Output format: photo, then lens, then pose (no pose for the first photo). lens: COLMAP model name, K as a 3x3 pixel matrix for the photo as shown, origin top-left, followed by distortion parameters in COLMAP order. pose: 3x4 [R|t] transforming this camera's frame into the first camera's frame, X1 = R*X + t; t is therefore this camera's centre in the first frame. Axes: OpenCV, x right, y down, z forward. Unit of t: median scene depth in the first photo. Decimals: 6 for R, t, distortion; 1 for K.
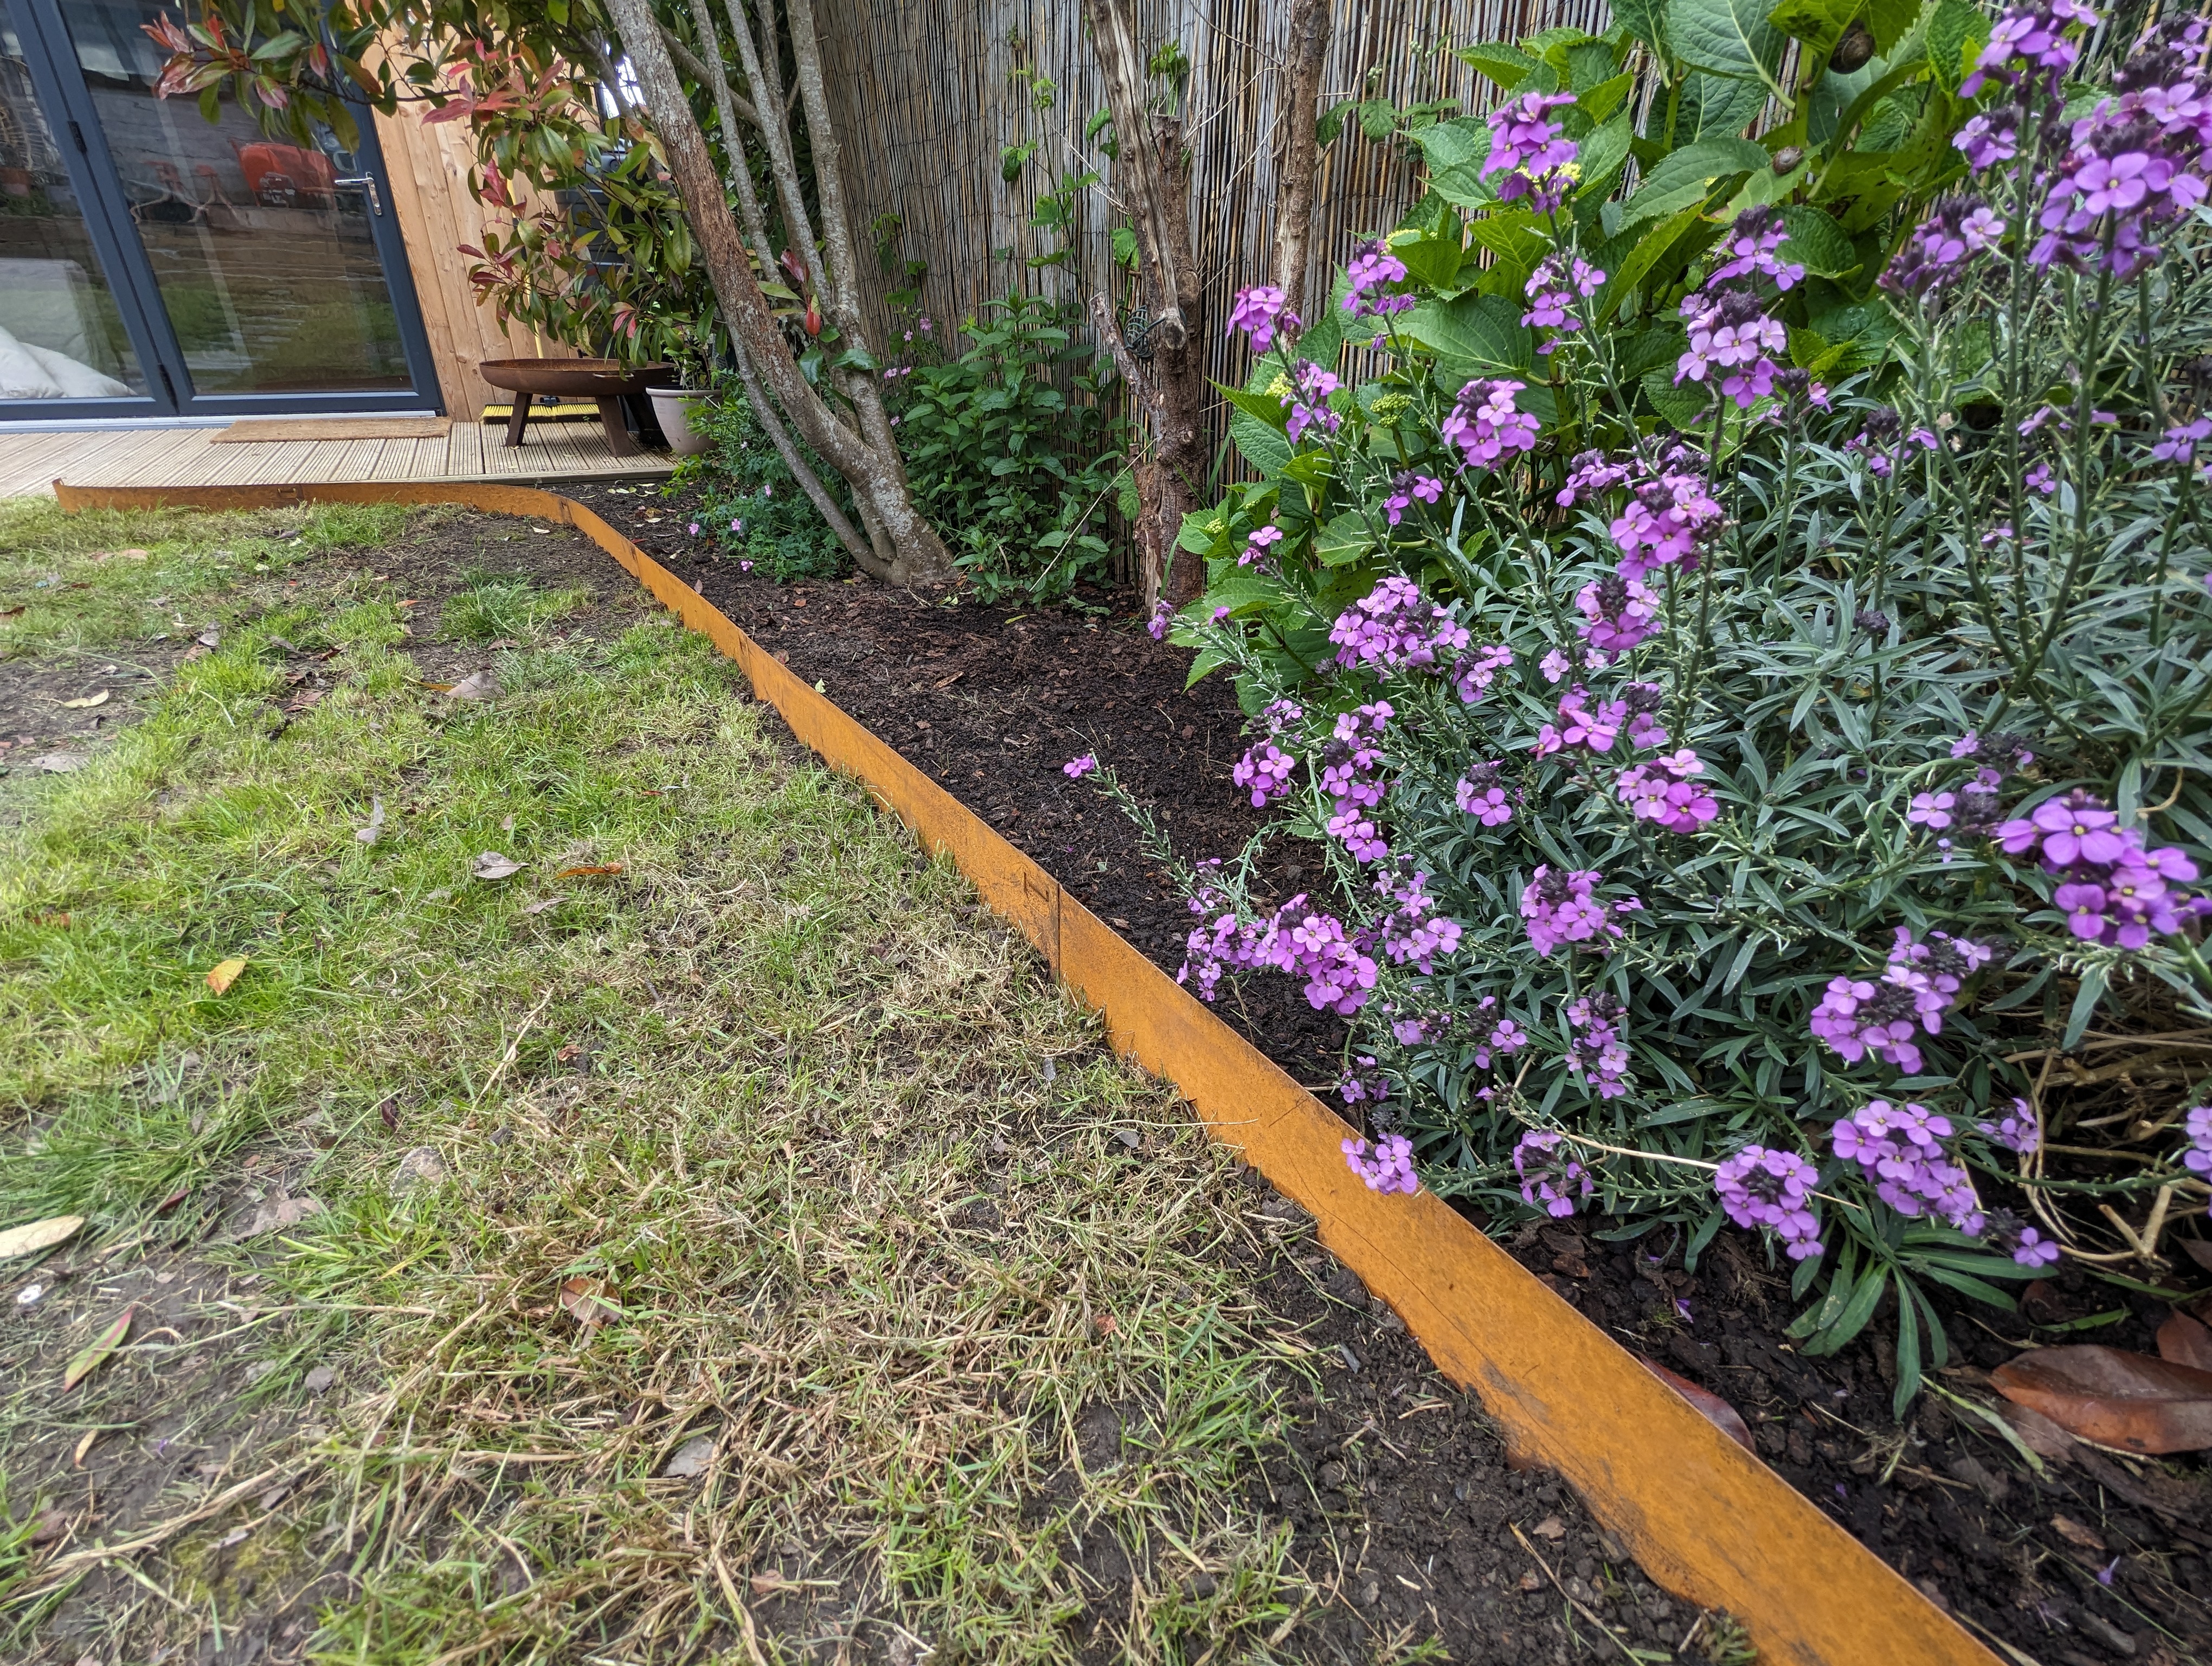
lens RADIAL K [[1051.8, 0, 1107.2], [0, 1051.8, 838.1], [0, 0, 1]] dist [-0.000812, 0.000074]
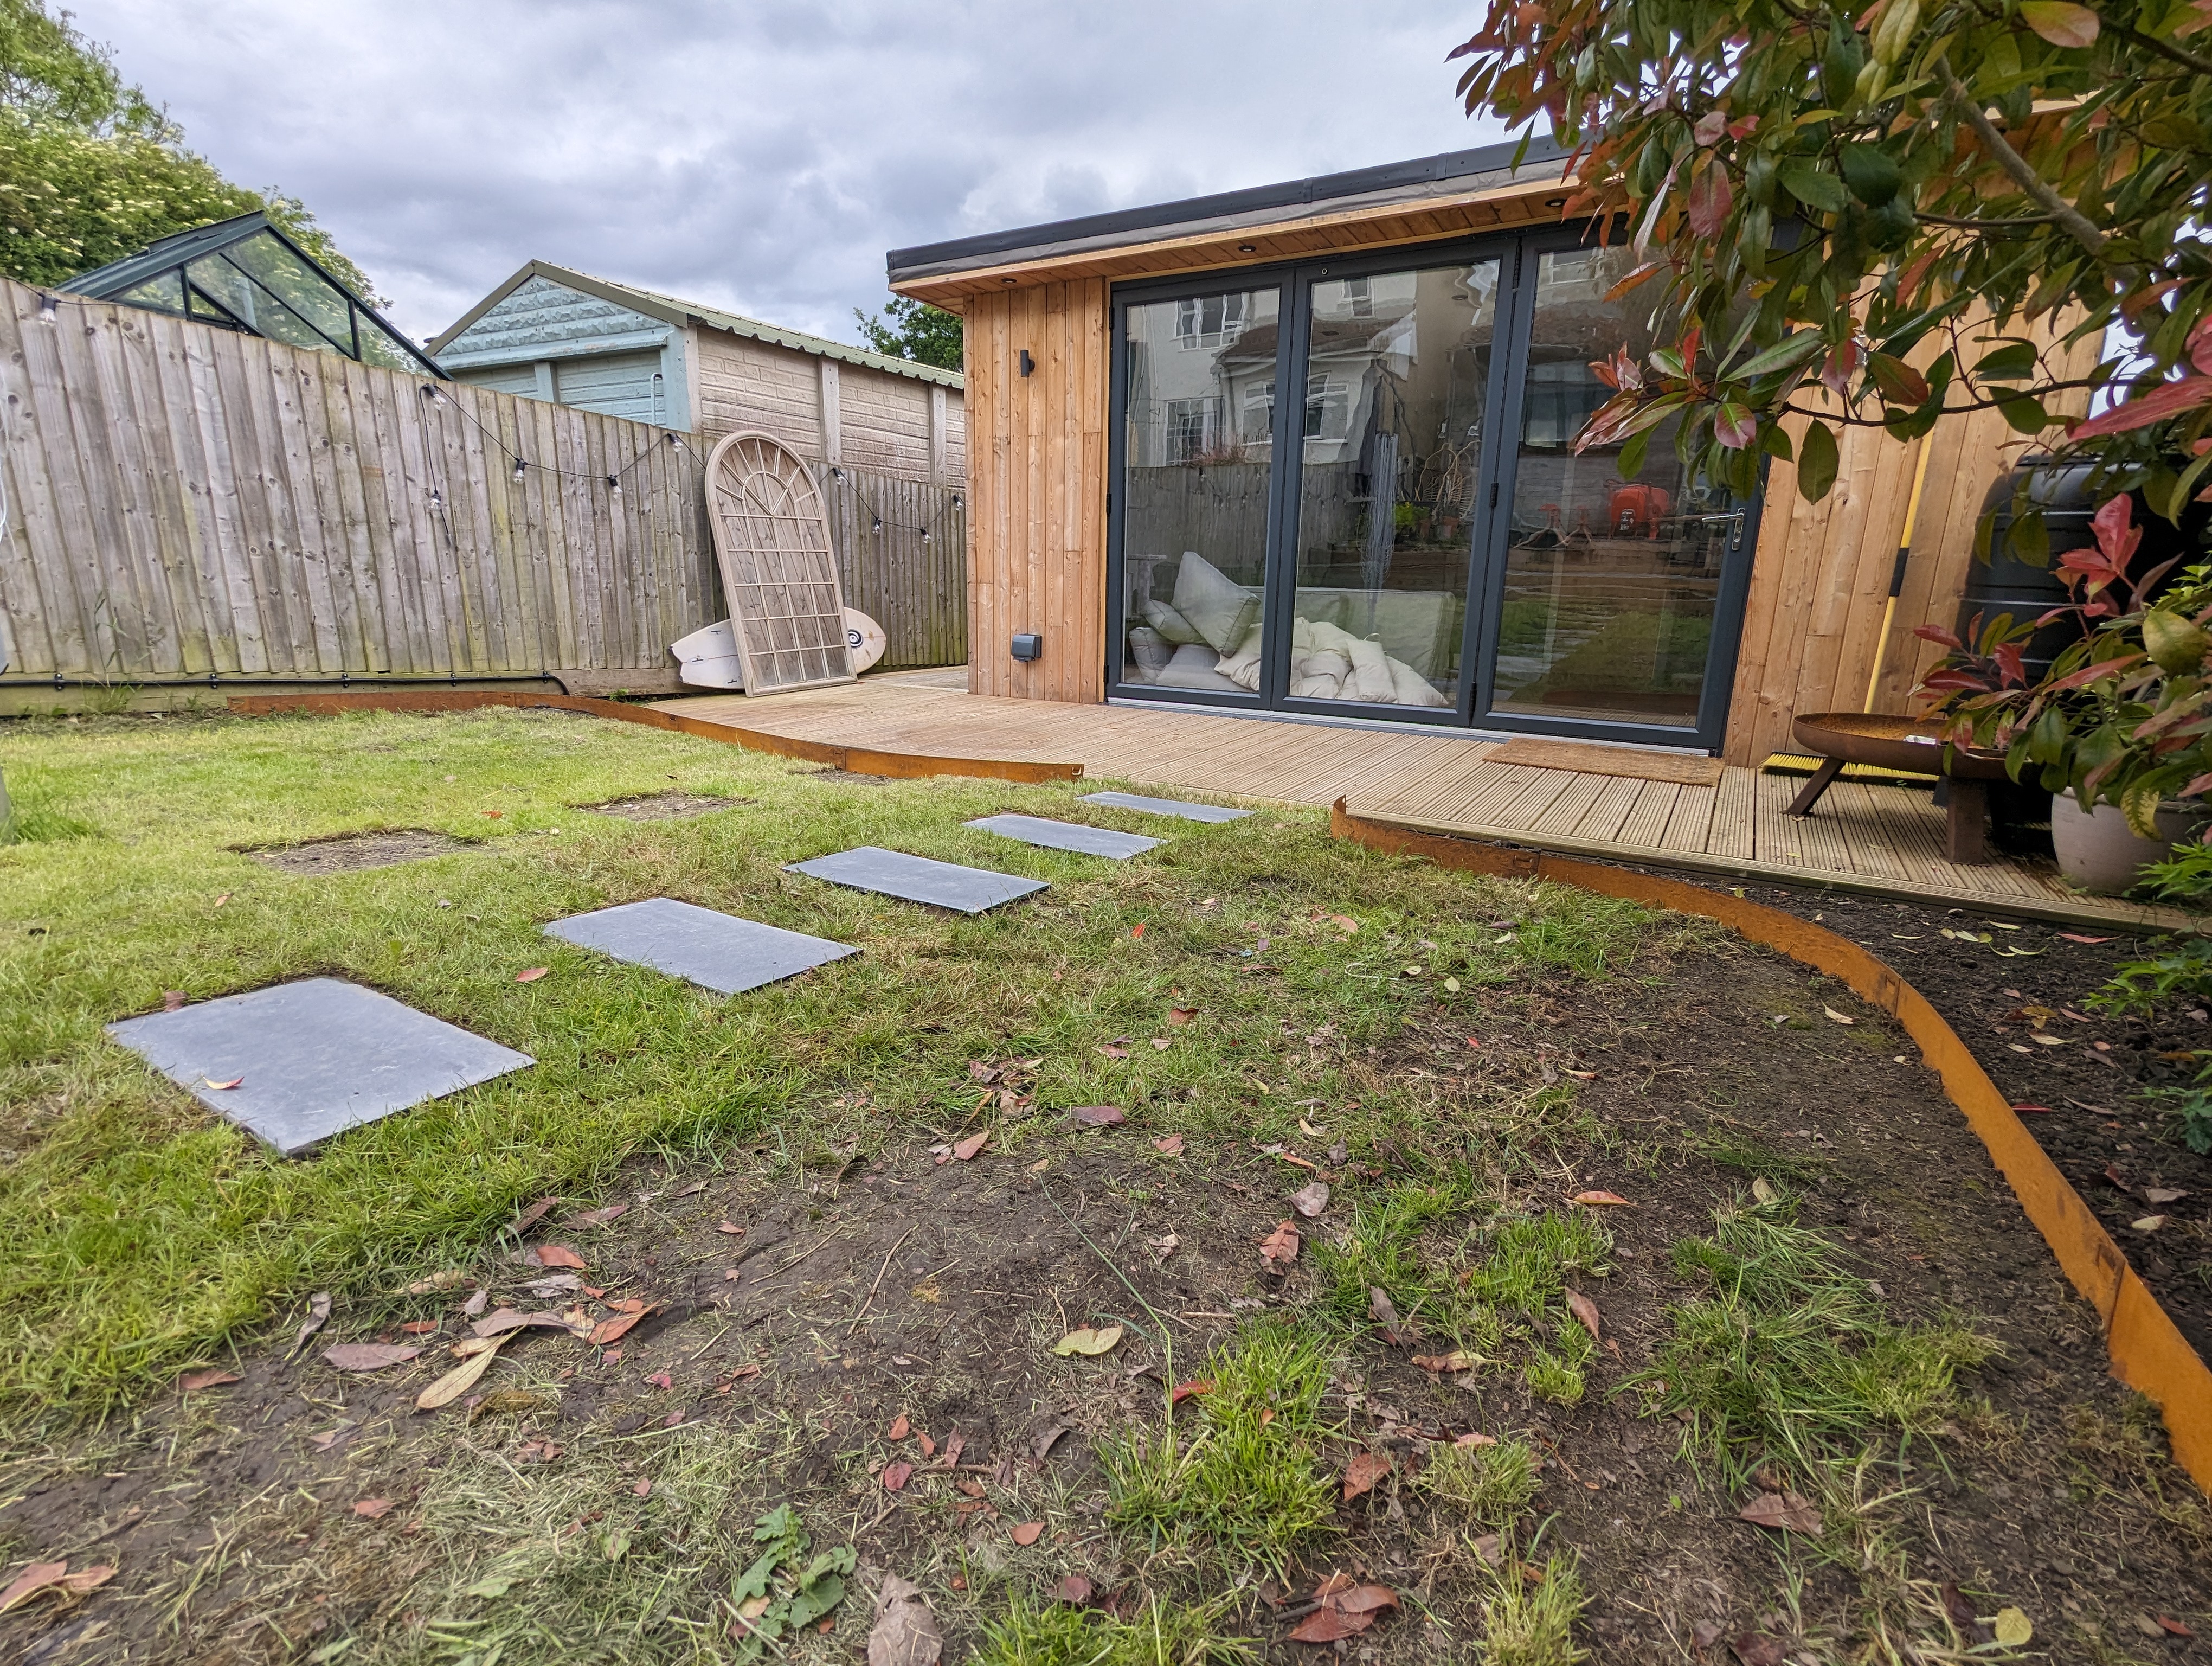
lens RADIAL K [[1051.8, 0, 1105.6], [0, 1051.8, 836.3], [0, 0, 1]] dist [-0.000812, 0.000074]
pose [[0.509194, 0.201284, -0.836783, -1.130440], [-0.404006, 0.914390, -0.025892, -0.870868], [0.759934, 0.351250, 0.546922, 1.256712]]
